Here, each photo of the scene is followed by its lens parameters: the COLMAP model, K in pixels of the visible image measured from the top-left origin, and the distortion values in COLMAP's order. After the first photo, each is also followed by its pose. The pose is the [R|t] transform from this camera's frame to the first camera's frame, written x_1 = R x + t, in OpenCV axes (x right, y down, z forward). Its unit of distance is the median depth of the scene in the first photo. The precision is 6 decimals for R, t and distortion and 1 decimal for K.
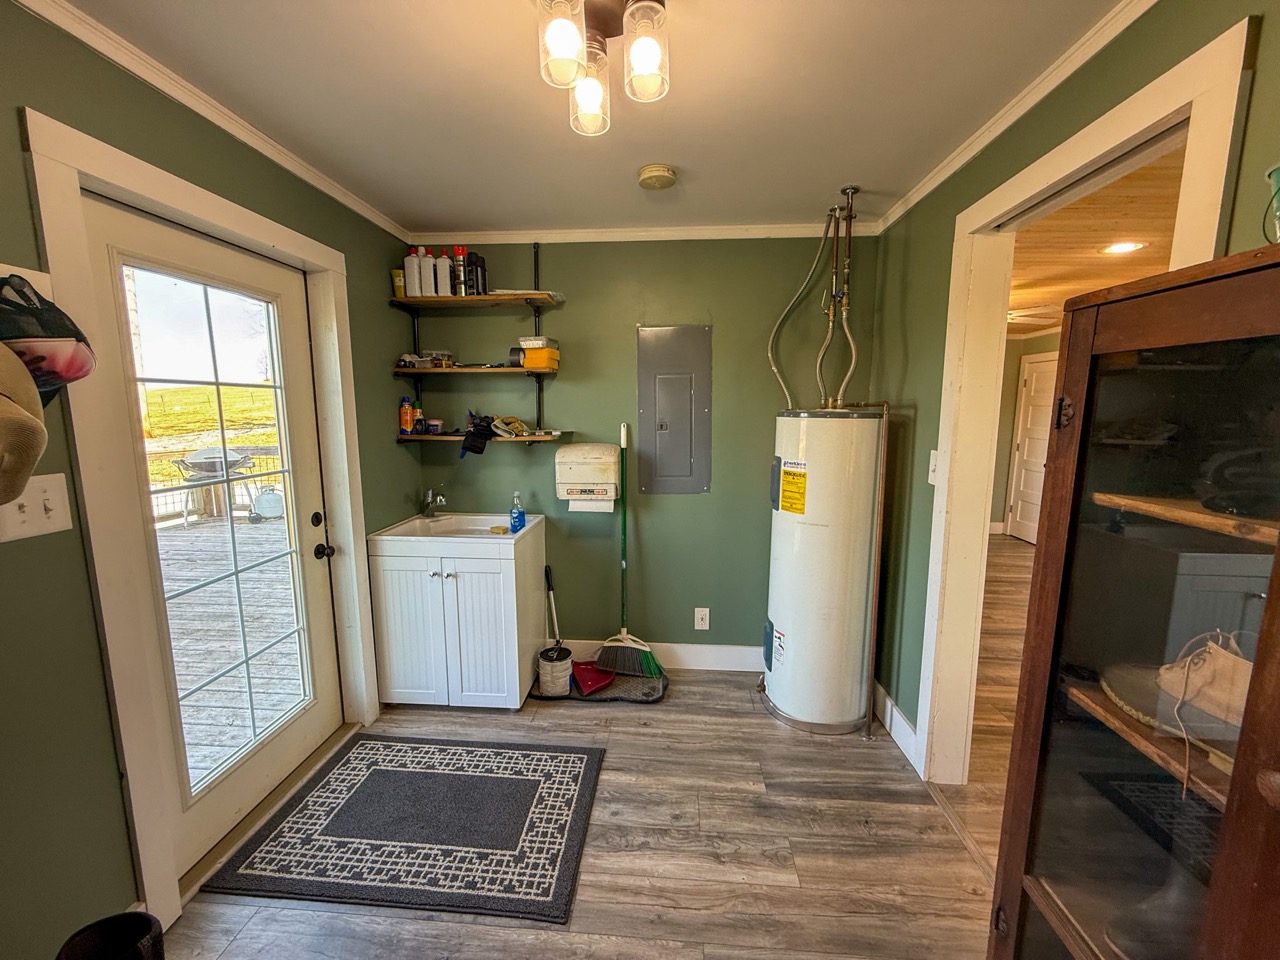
lens RADIAL K [[510.7, 0, 640.0], [0, 510.7, 480.0], [0, 0, 1]] dist [-0.001855, 0.000213]
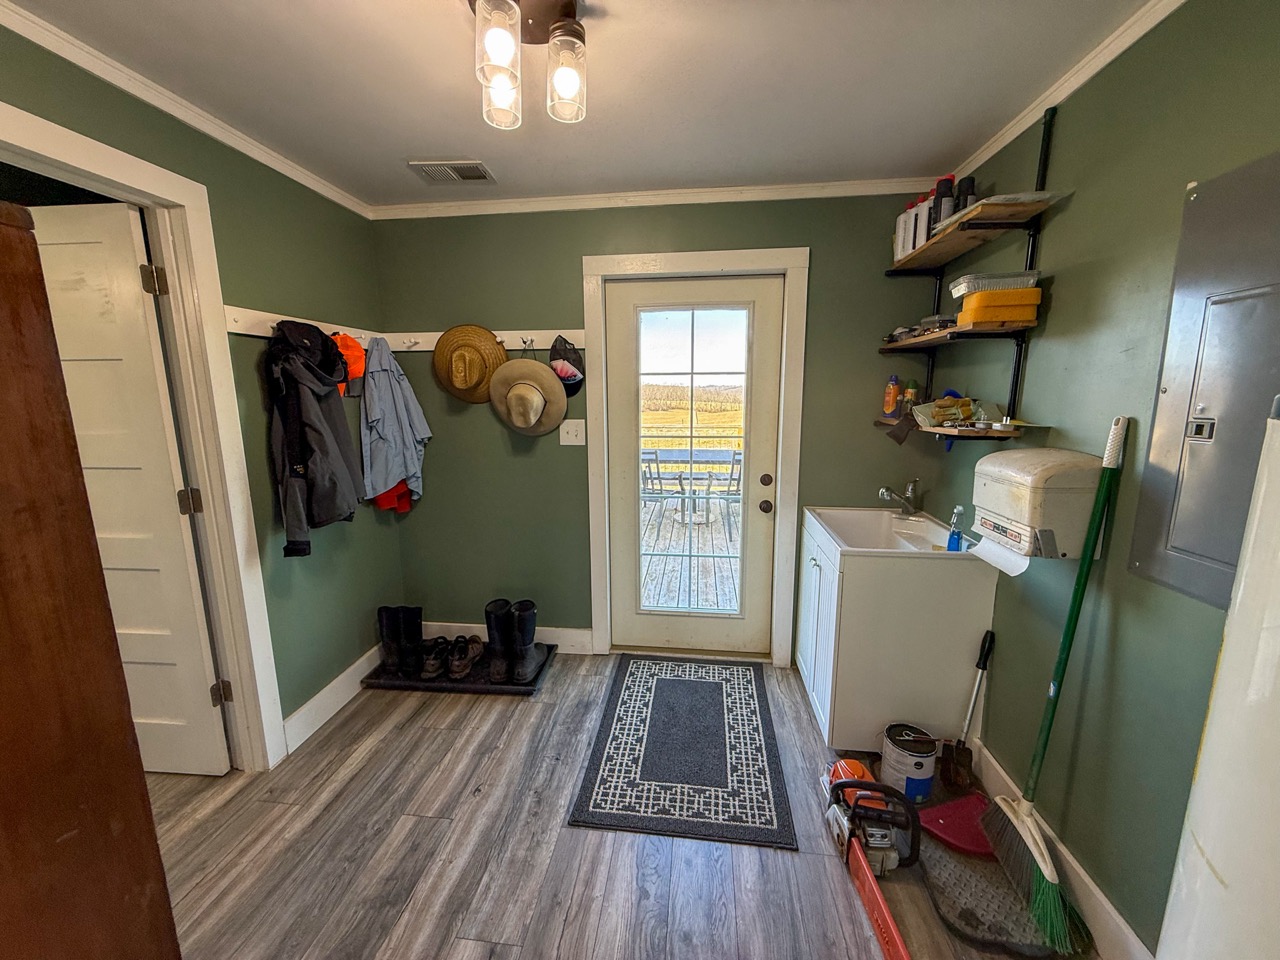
lens RADIAL K [[510.7, 0, 640.0], [0, 510.7, 480.0], [0, 0, 1]] dist [-0.001855, 0.000213]
pose [[-0.057159, 0.169097, -0.983941, 0.718810], [-0.133894, 0.975350, 0.175398, -0.117968], [0.989346, 0.141770, -0.033109, 0.890405]]
